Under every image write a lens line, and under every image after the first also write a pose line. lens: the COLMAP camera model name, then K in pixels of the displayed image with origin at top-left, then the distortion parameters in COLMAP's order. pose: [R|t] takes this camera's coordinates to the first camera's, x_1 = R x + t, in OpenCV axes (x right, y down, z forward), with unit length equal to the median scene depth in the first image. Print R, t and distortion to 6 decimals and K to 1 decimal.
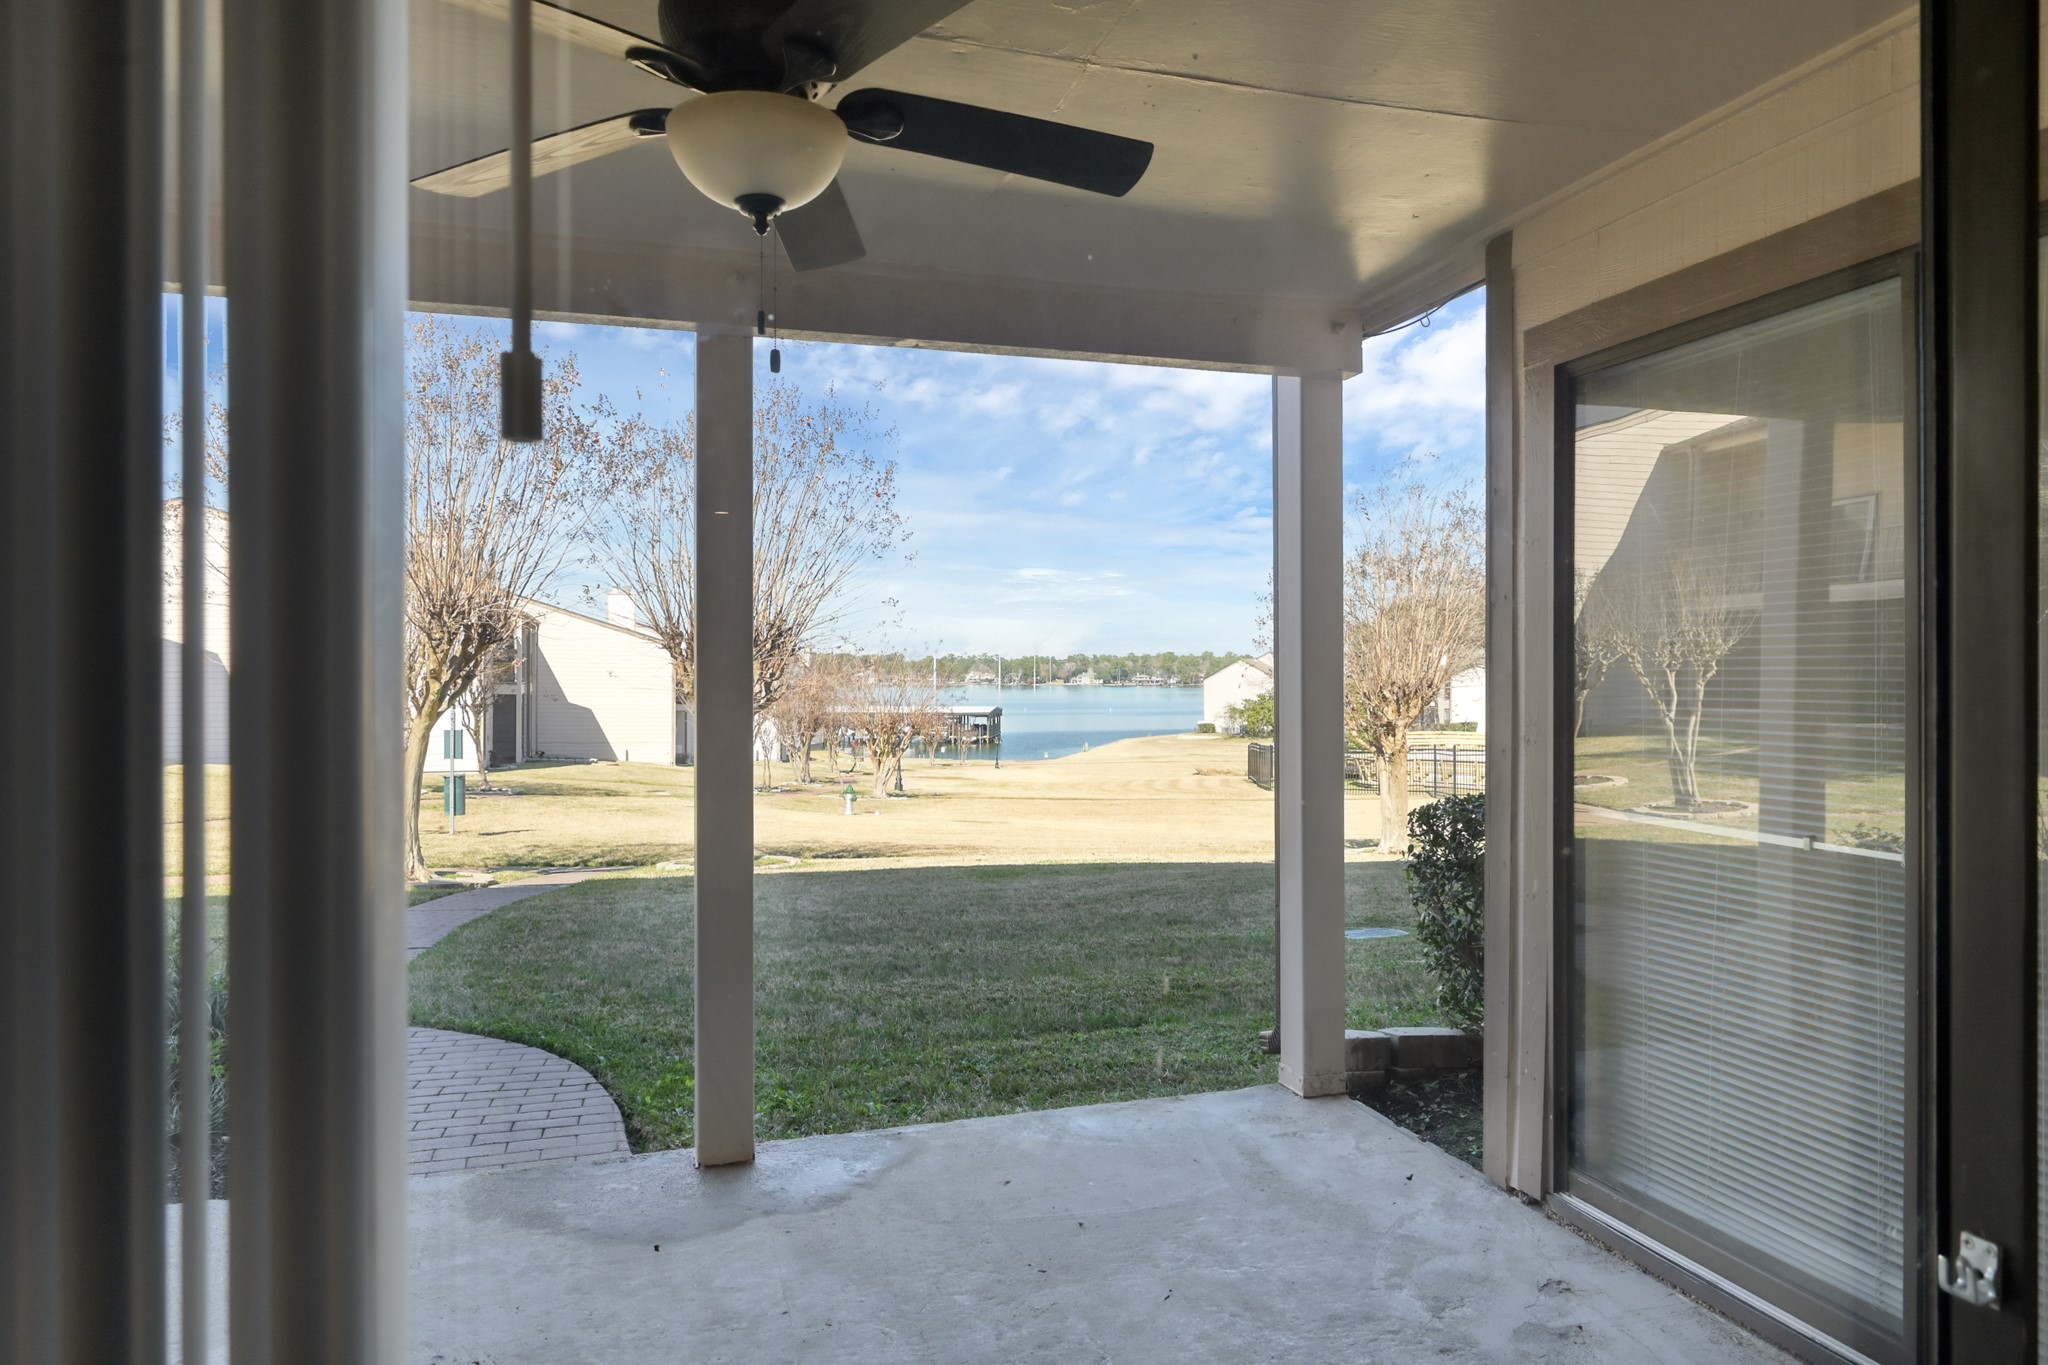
lens RADIAL K [[1264.8, 0, 1021.4], [0, 1264.8, 680.4], [0, 0, 1]] dist [0.003227, 0.000755]
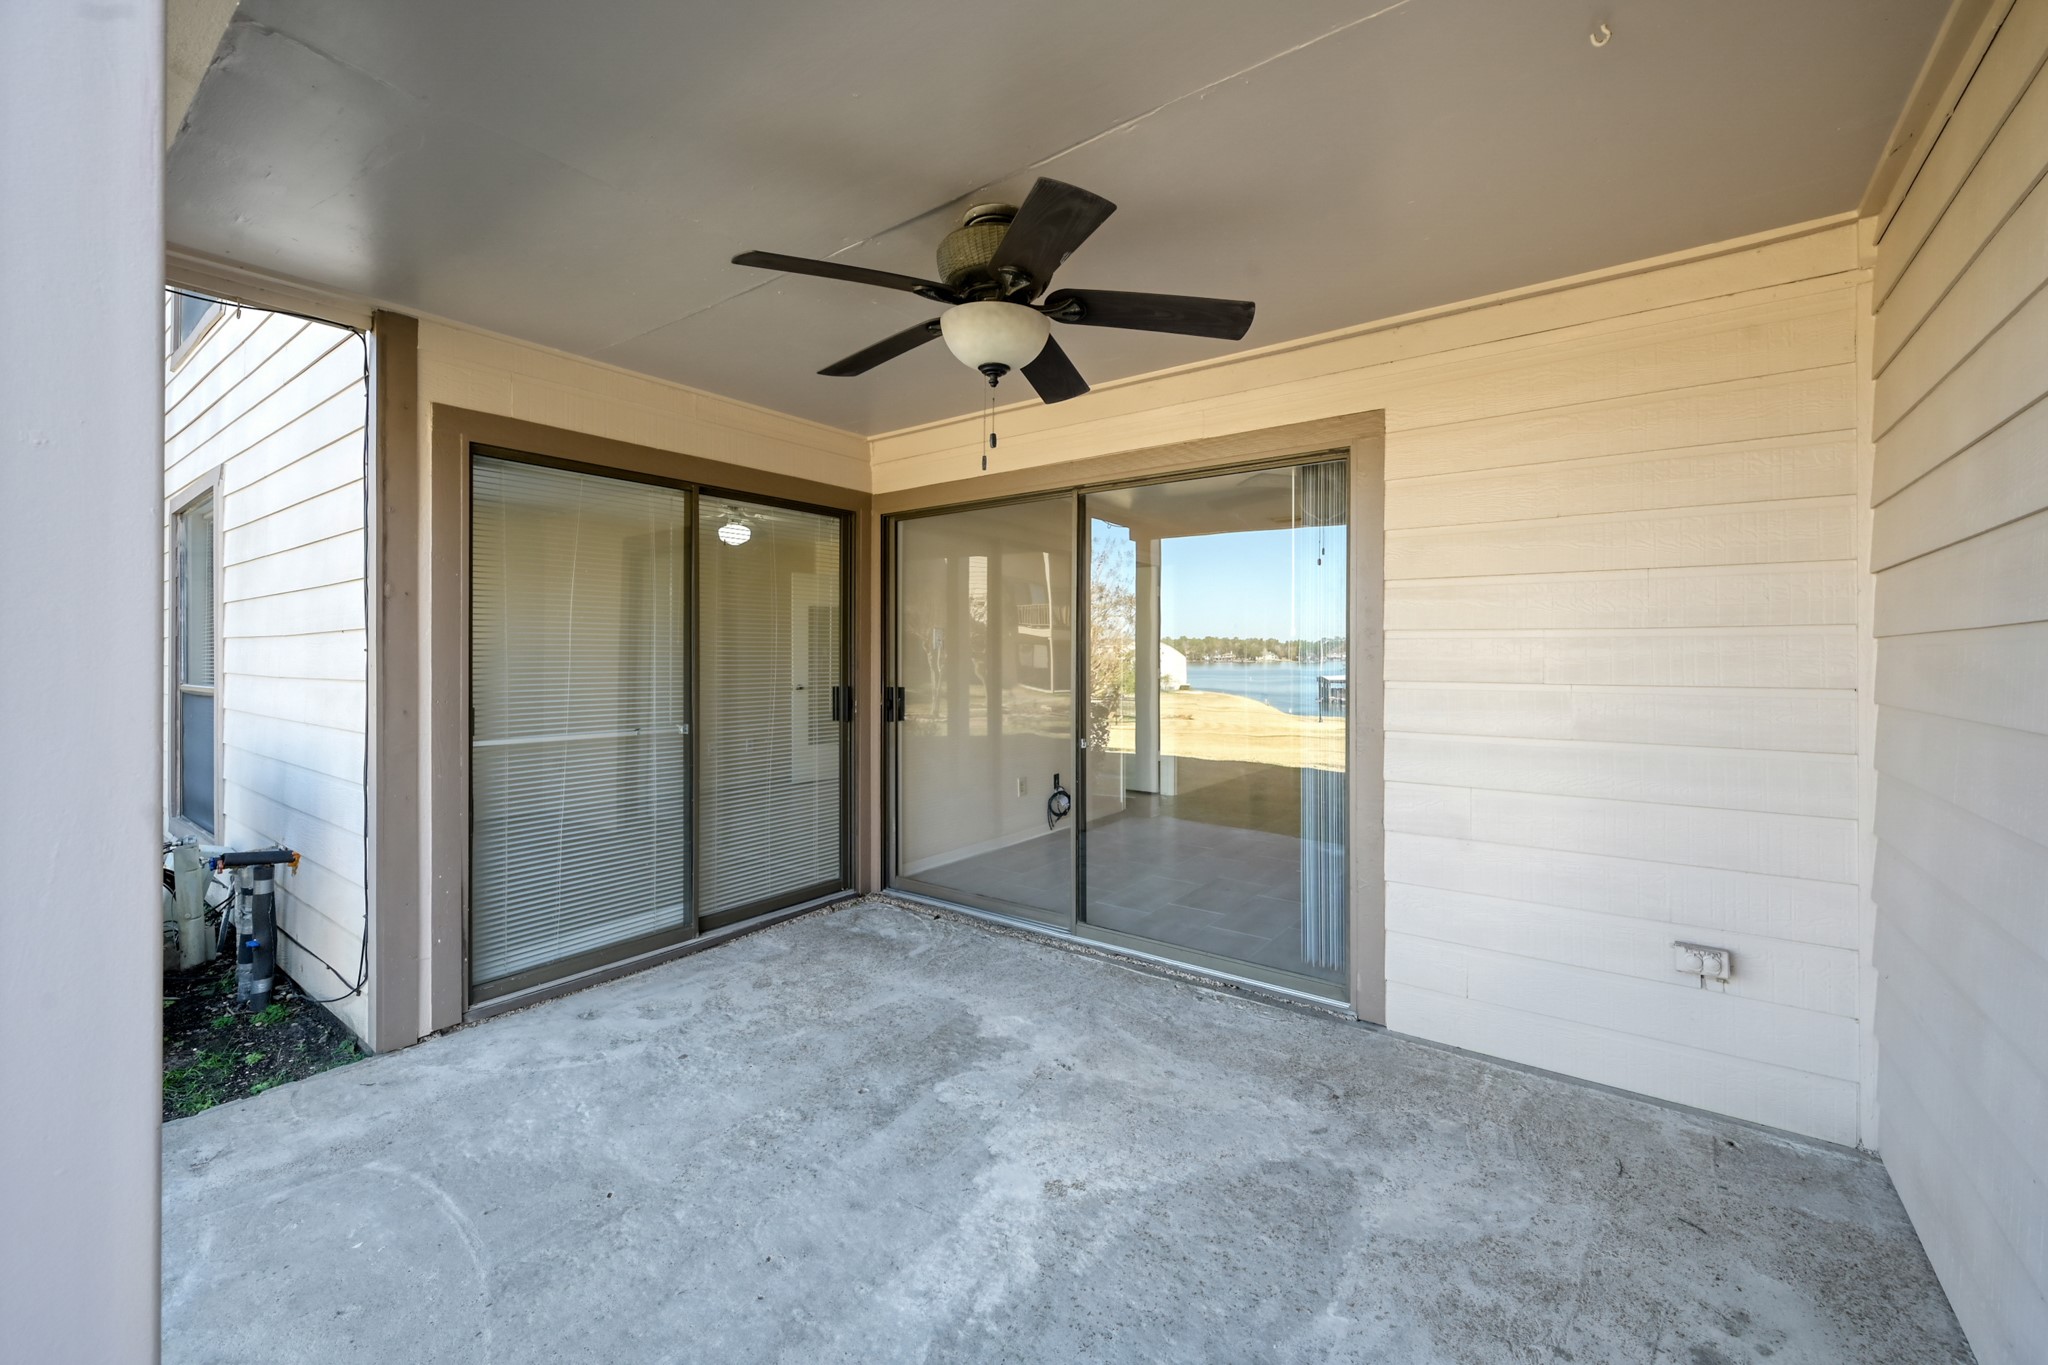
lens RADIAL K [[823.6, 0, 1023.2], [0, 823.6, 666.0], [0, 0, 1]] dist [0.001679, 0.000037]
pose [[-0.598270, -0.008965, 0.801245, -0.763496], [0.000584, 0.999932, 0.011624, -0.001766], [-0.801295, 0.007423, -0.598224, 1.129103]]
